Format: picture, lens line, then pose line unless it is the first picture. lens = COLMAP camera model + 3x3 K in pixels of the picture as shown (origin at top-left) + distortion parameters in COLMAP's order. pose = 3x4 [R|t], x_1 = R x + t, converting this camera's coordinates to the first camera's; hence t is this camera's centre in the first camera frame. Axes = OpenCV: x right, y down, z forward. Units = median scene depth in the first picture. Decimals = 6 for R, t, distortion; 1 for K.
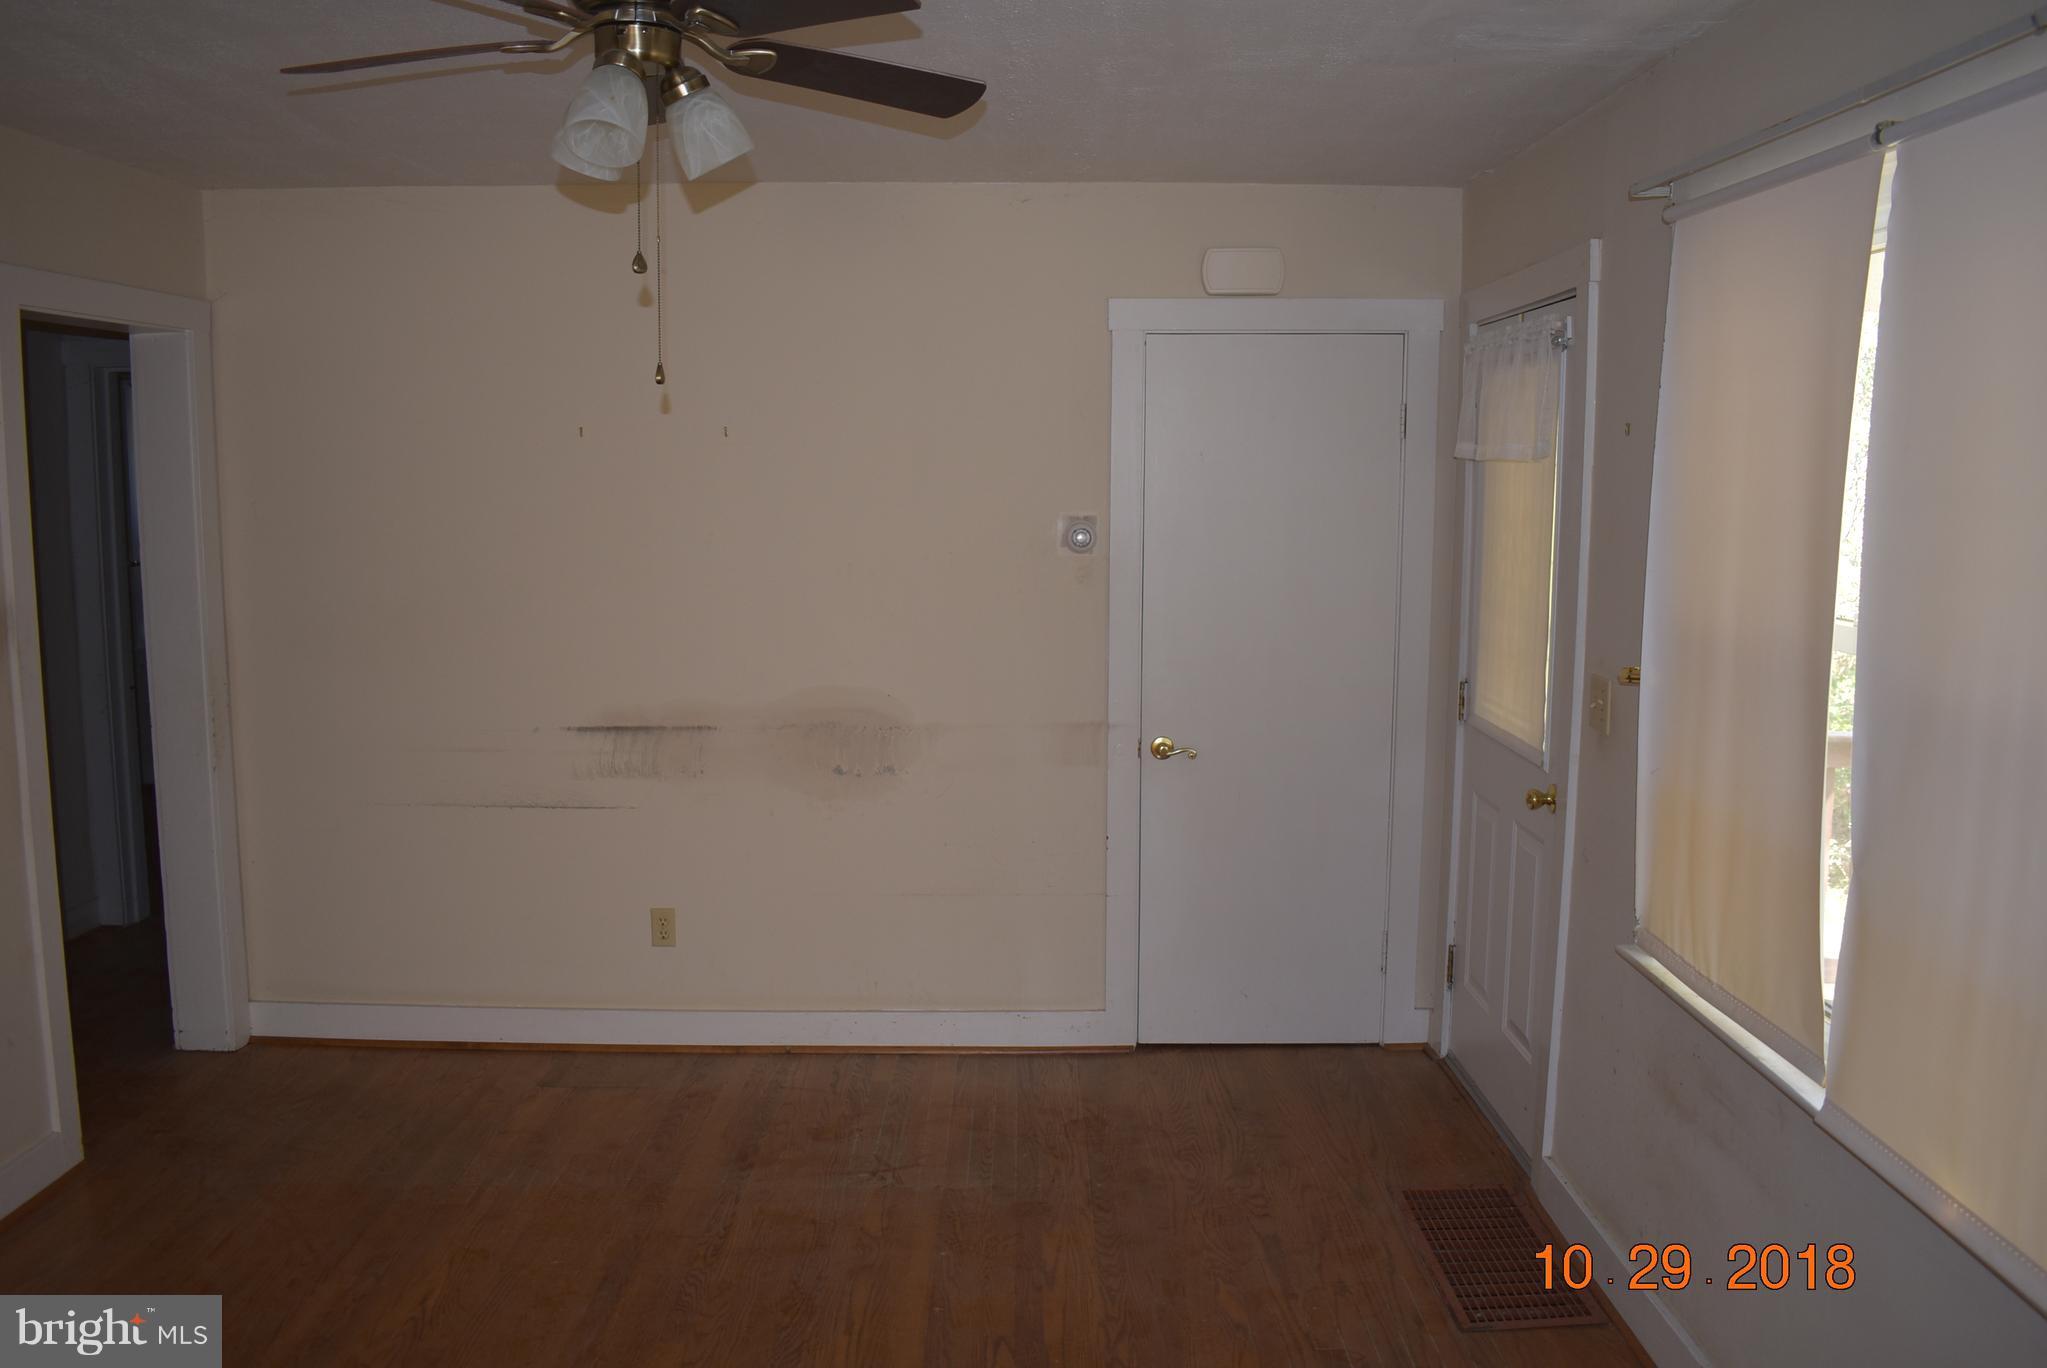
lens RADIAL K [[1611.7, 0, 1022.0], [0, 1611.7, 677.7], [0, 0, 1]] dist [-0.078797, 0.006717]
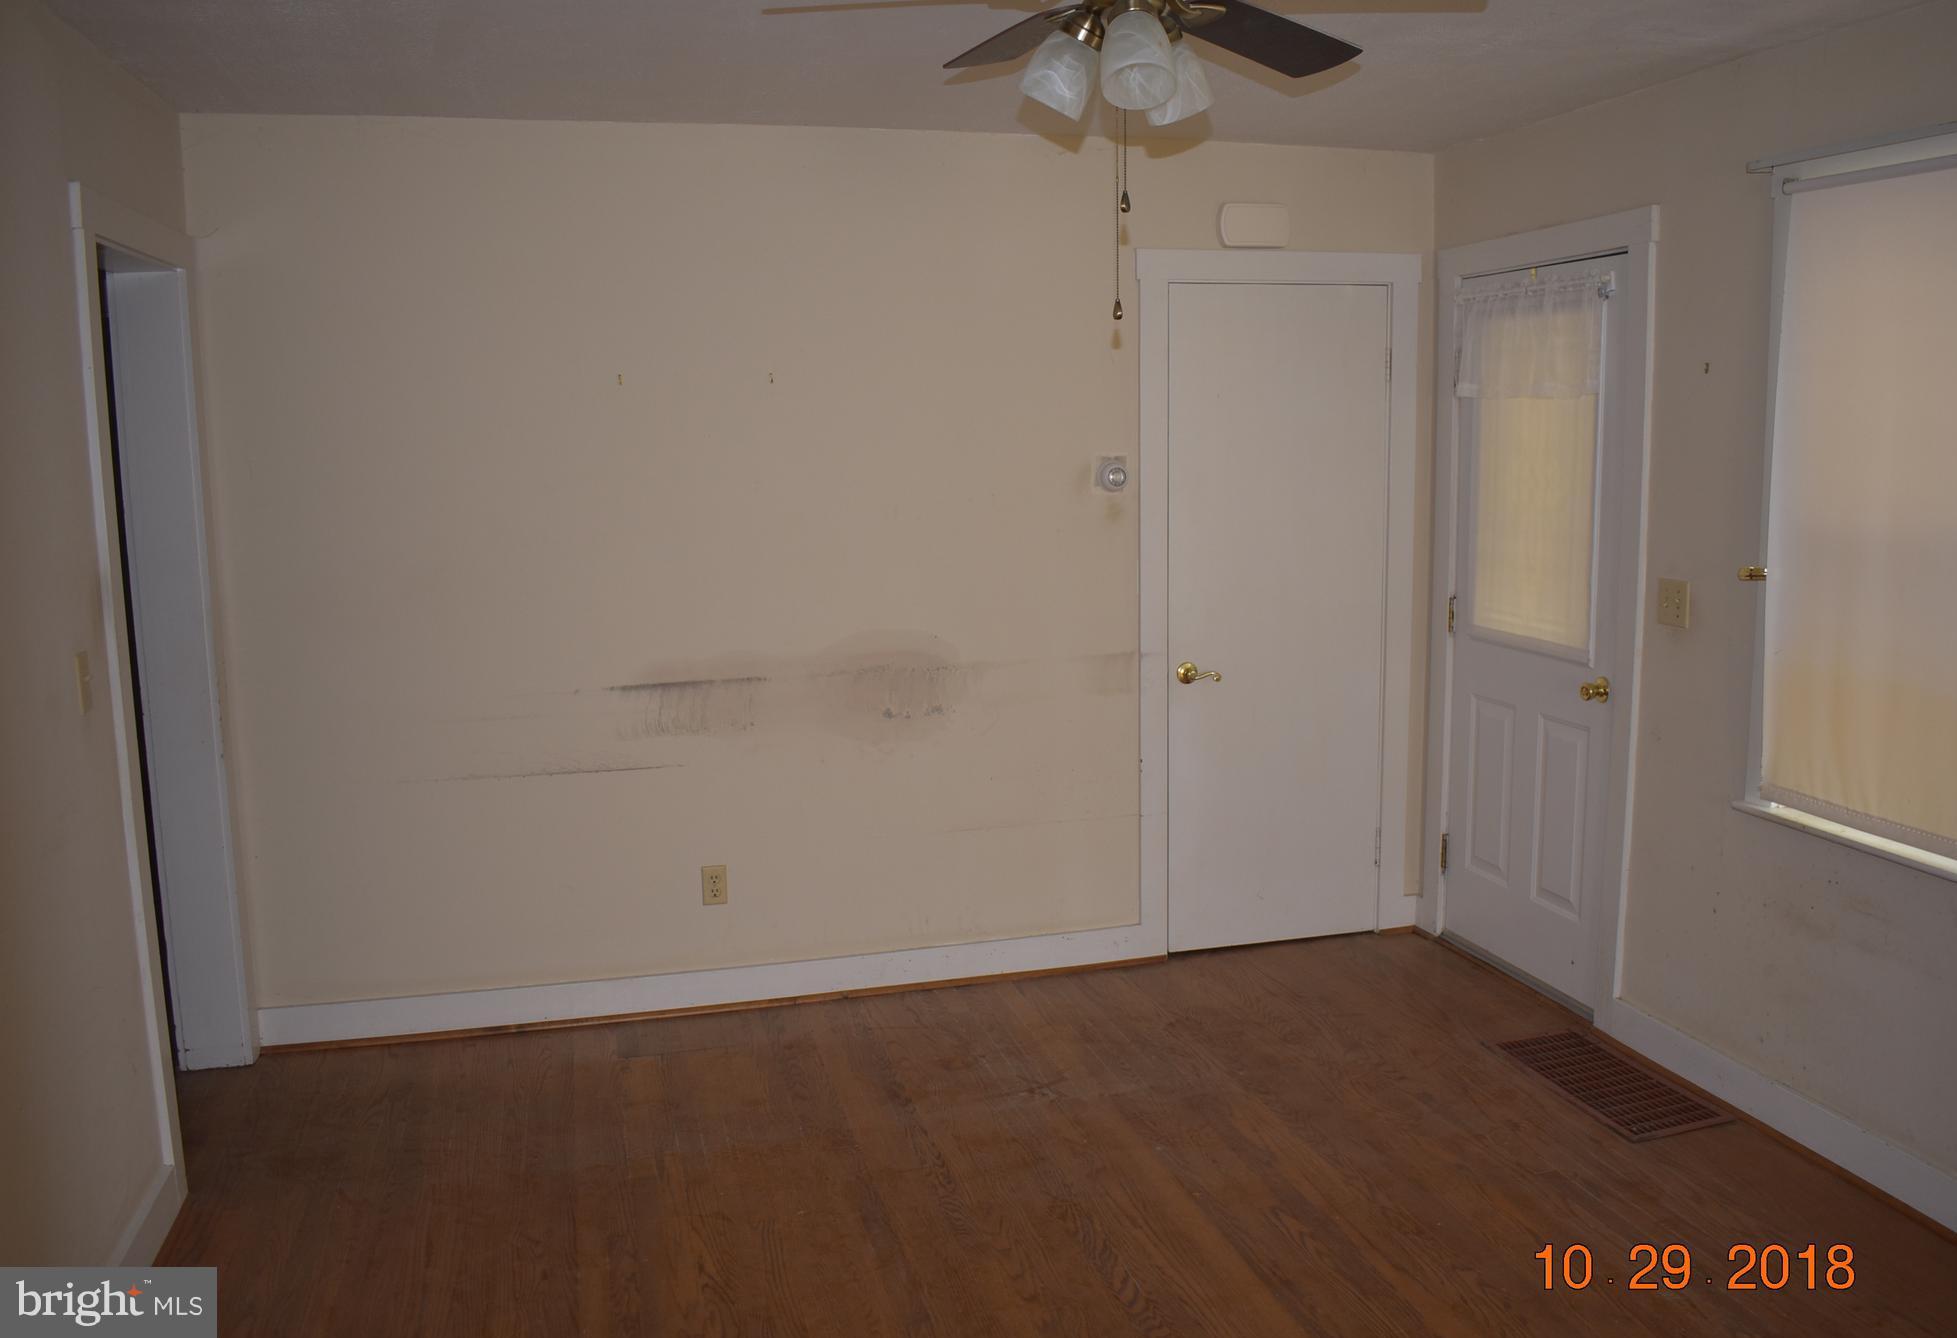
lens RADIAL K [[1643.5, 0, 978.5], [0, 1643.5, 669.0], [0, 0, 1]] dist [-0.068420, -0.004617]
pose [[0.961874, -0.056085, 0.267680, -0.339428], [0.050950, 0.998360, 0.026098, 0.005707], [-0.268704, -0.011464, 0.963154, -0.010260]]
